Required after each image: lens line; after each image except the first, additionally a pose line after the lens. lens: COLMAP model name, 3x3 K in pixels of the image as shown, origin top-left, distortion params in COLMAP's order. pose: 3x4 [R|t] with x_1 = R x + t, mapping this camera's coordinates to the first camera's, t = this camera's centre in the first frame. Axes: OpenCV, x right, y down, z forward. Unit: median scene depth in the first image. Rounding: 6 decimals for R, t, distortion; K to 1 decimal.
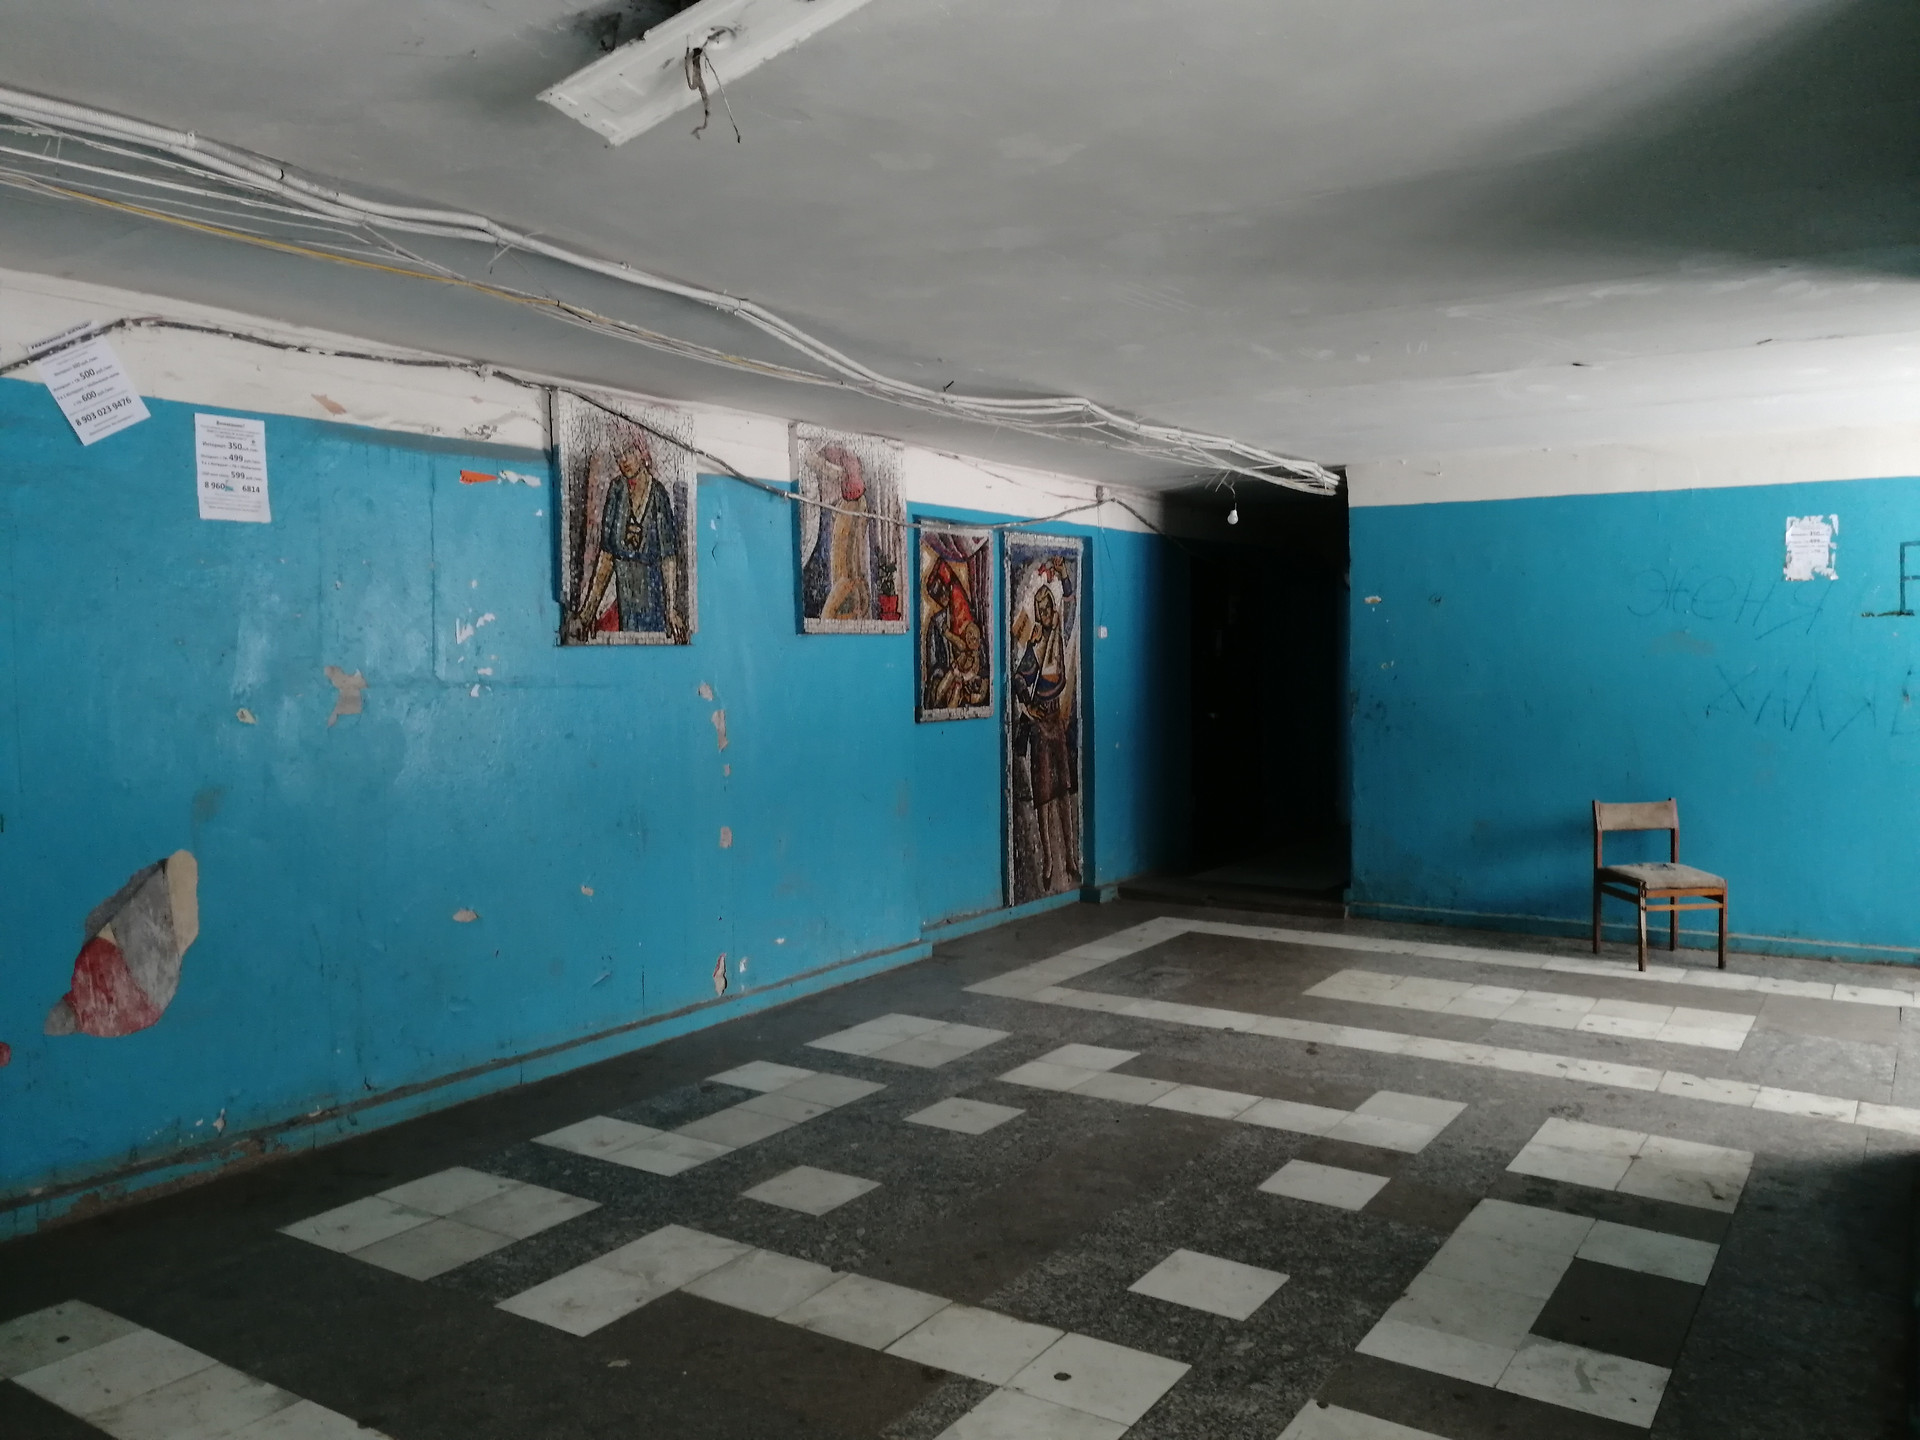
lens RADIAL K [[1523.1, 0, 960.0], [0, 1523.1, 720.0], [0, 0, 1]] dist [0.033721, -0.055936]
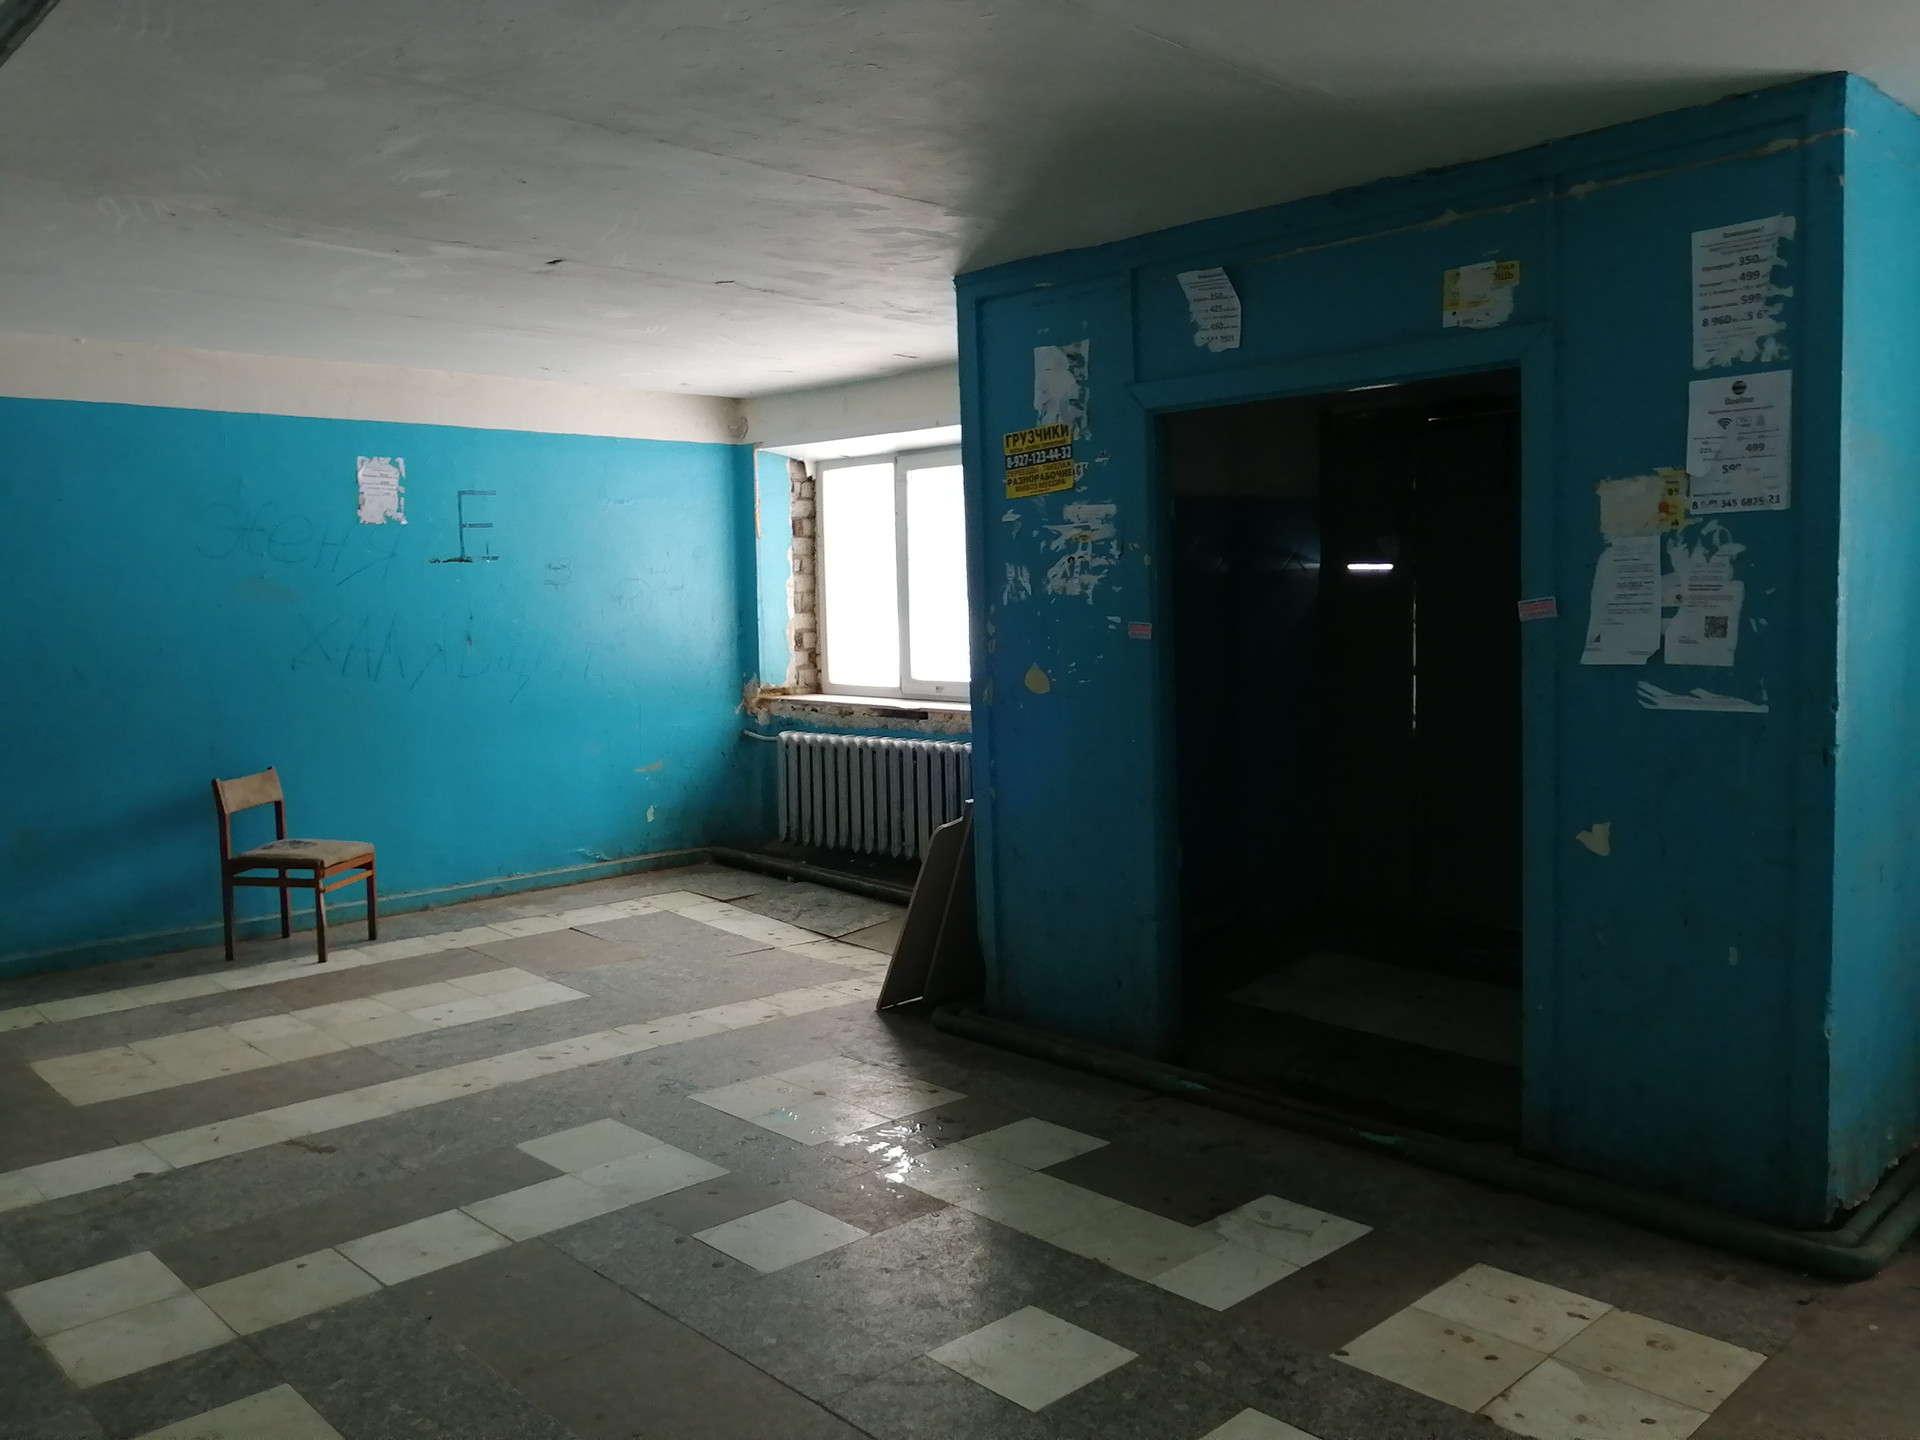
lens RADIAL K [[1523.1, 0, 960.0], [0, 1523.1, 720.0], [0, 0, 1]] dist [0.033721, -0.055936]
pose [[0.224589, -0.078355, 0.971298, -0.381348], [0.061448, 0.995917, 0.066133, -0.012079], [-0.972514, 0.044831, 0.228487, 0.534336]]
